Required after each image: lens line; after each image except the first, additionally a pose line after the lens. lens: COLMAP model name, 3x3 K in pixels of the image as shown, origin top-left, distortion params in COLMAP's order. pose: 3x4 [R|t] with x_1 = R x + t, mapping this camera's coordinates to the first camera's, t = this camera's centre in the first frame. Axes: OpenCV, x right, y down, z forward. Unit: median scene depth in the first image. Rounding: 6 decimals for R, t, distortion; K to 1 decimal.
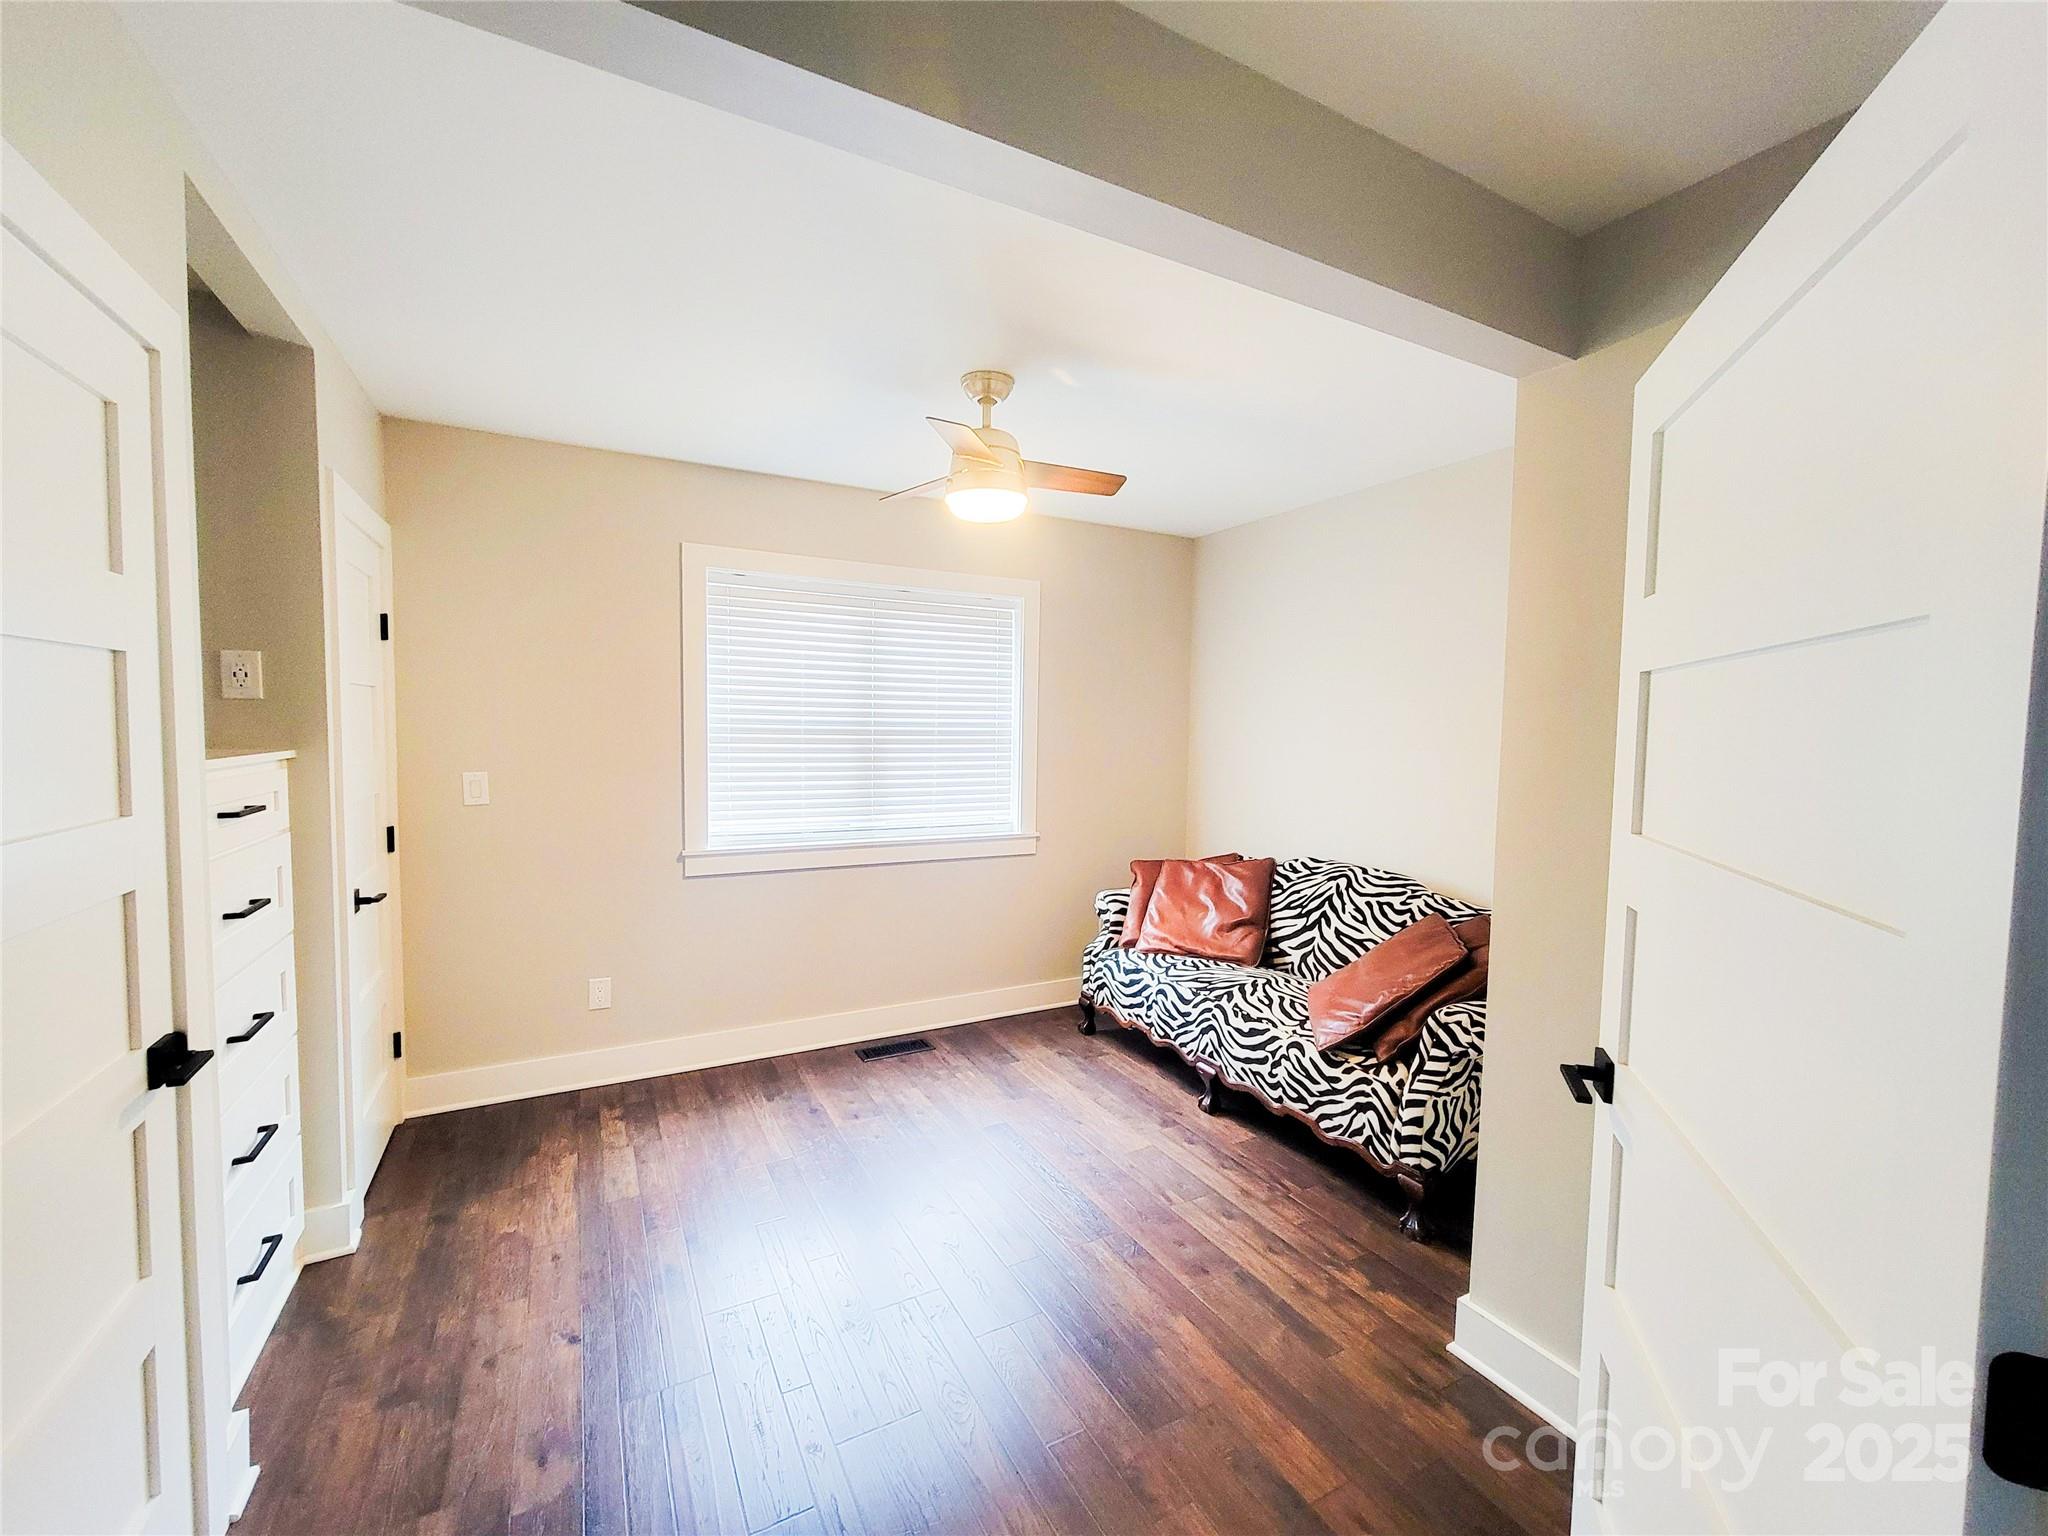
lens RADIAL K [[840.6, 0, 1027.0], [0, 840.6, 773.9], [0, 0, 1]] dist [-0.013591, -0.001052]
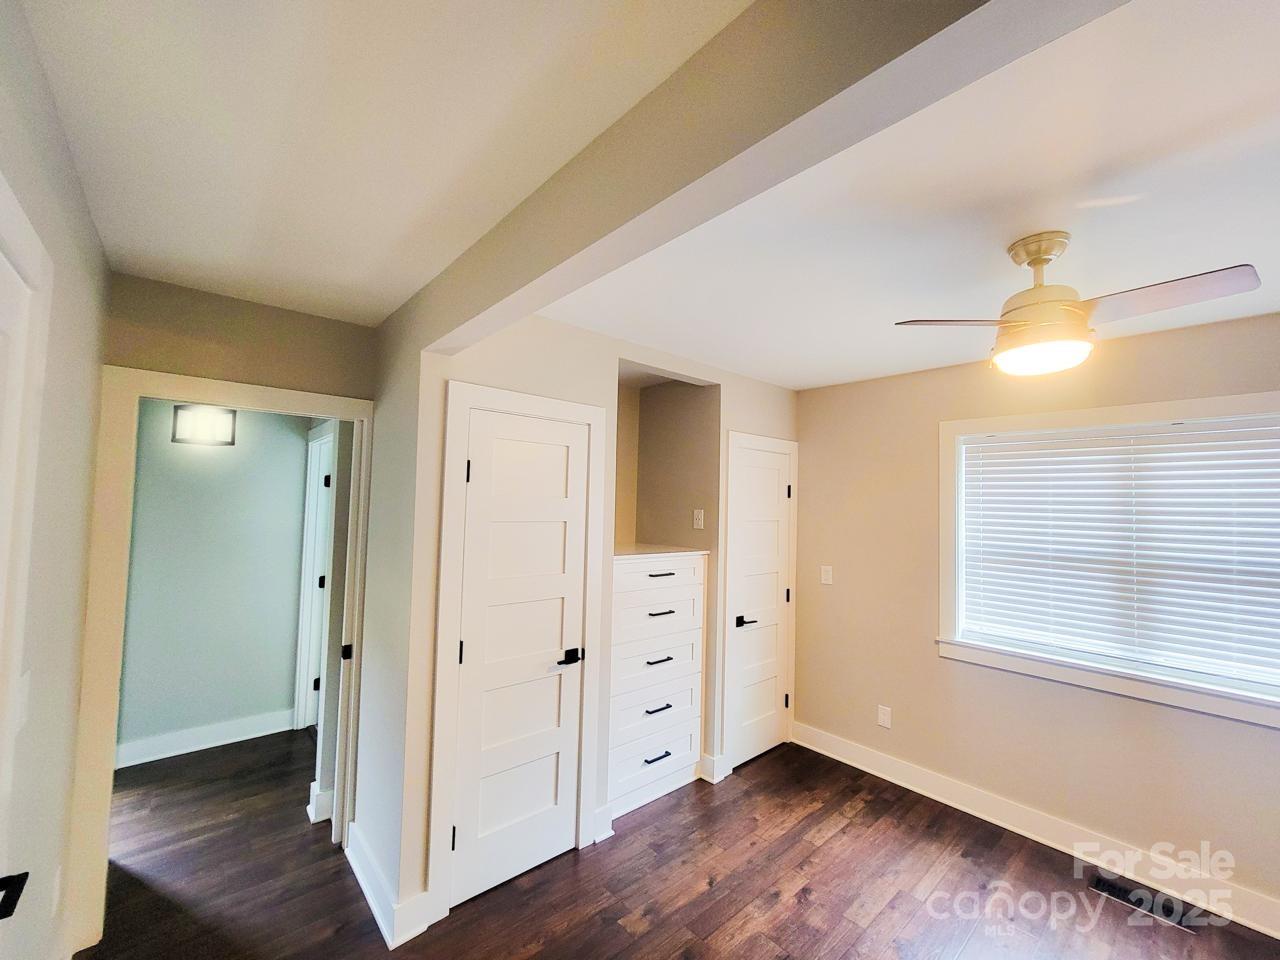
lens RADIAL K [[525.4, 0, 640.2], [0, 525.4, 476.2], [0, 0, 1]] dist [-0.013591, -0.001052]
pose [[0.202104, -0.061492, -0.977432, 0.421399], [-0.074947, 0.994129, -0.078040, -0.081331], [0.976492, 0.089028, 0.196309, 0.367348]]
